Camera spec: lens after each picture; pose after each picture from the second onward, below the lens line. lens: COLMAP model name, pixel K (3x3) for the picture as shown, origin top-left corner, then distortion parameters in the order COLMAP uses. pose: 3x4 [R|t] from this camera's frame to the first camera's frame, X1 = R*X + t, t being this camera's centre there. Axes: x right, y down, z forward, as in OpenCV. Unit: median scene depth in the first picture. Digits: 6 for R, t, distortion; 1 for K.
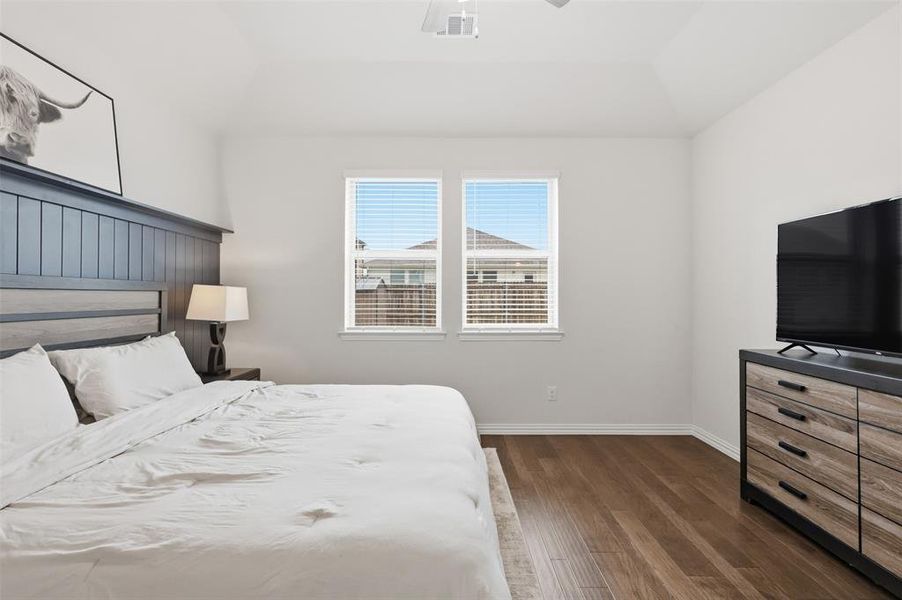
lens RADIAL K [[424.4, 0, 449.5], [0, 424.4, 295.1], [0, 0, 1]] dist [0.004690, -0.000829]
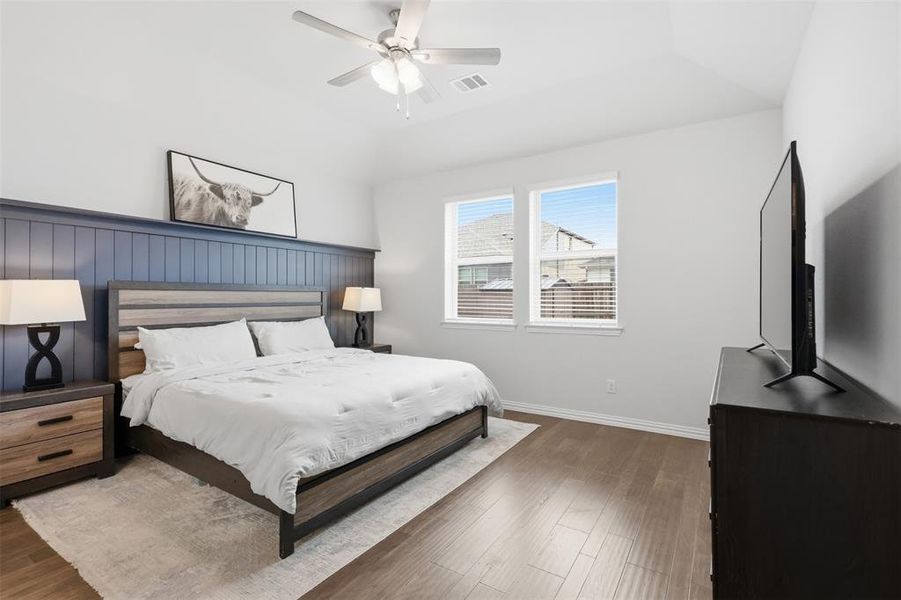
lens RADIAL K [[422.3, 0, 448.9], [0, 422.3, 297.1], [0, 0, 1]] dist [0.002516, 0.000024]
pose [[0.839263, -0.003448, -0.543715, 0.631924], [0.007575, 0.999957, 0.005353, 0.007074], [0.543673, -0.008611, 0.839253, -0.109352]]
